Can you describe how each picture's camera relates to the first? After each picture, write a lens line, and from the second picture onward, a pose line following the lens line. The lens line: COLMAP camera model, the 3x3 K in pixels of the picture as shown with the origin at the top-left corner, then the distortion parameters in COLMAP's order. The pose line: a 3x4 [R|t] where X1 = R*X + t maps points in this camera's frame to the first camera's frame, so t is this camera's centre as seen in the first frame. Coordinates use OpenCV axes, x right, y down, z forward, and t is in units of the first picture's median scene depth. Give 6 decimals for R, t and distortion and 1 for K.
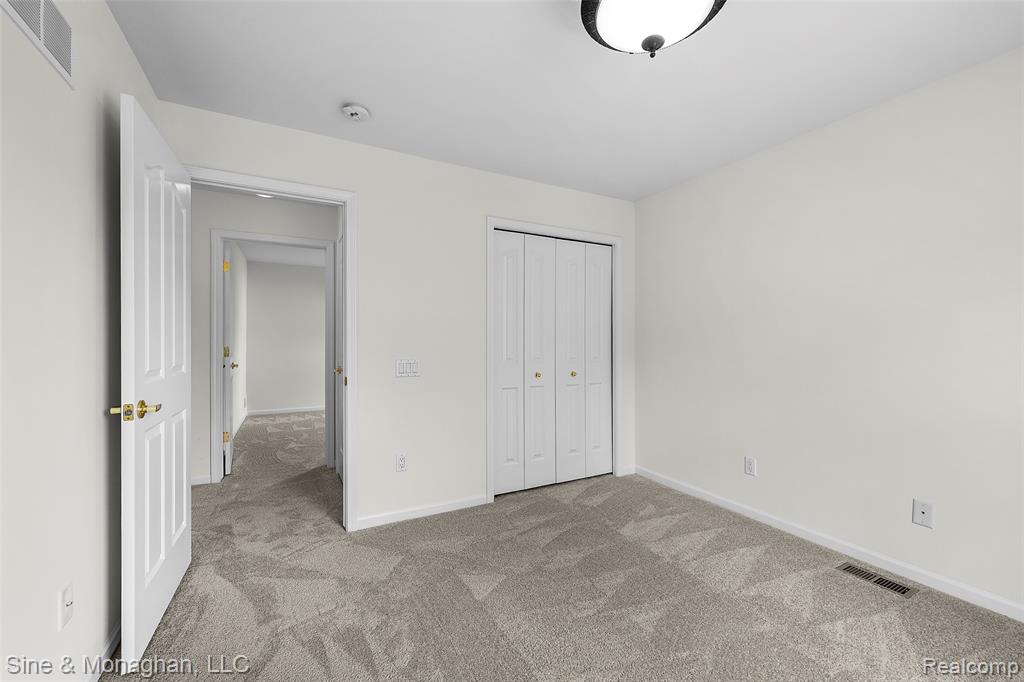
lens RADIAL K [[406.0, 0, 512.0], [0, 406.0, 341.0], [0, 0, 1]] dist [-0.000136, -0.000025]
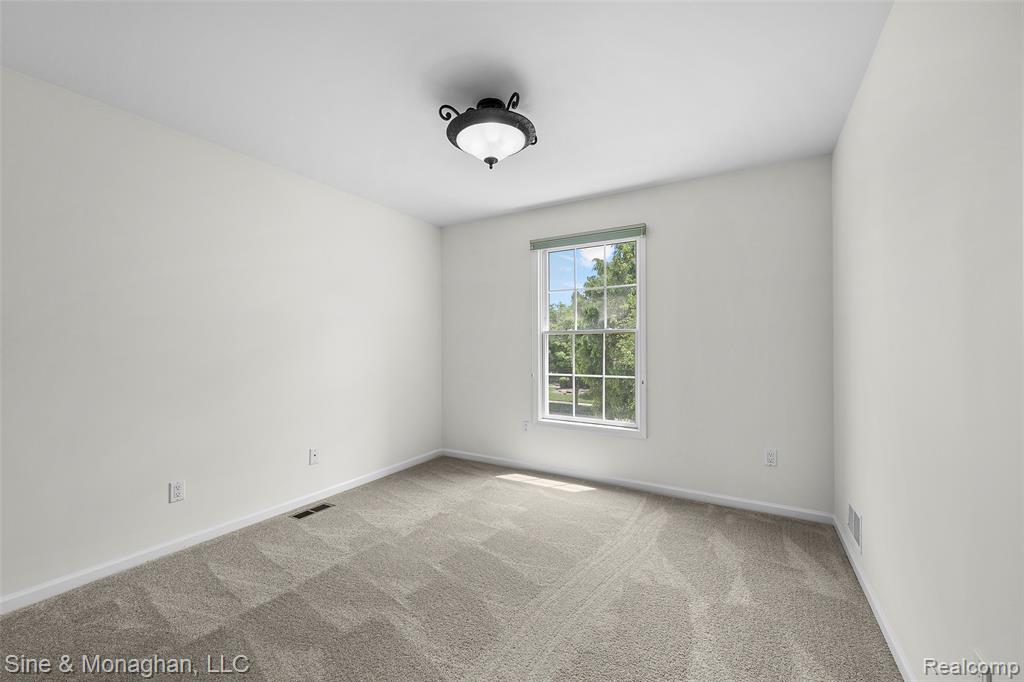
lens RADIAL K [[406.0, 0, 512.0], [0, 406.0, 341.0], [0, 0, 1]] dist [-0.000136, -0.000025]
pose [[-0.509781, 0.002975, 0.860299, -0.528533], [-0.001012, 0.999991, -0.004058, -0.007849], [-0.860303, -0.002939, -0.509774, 0.846433]]
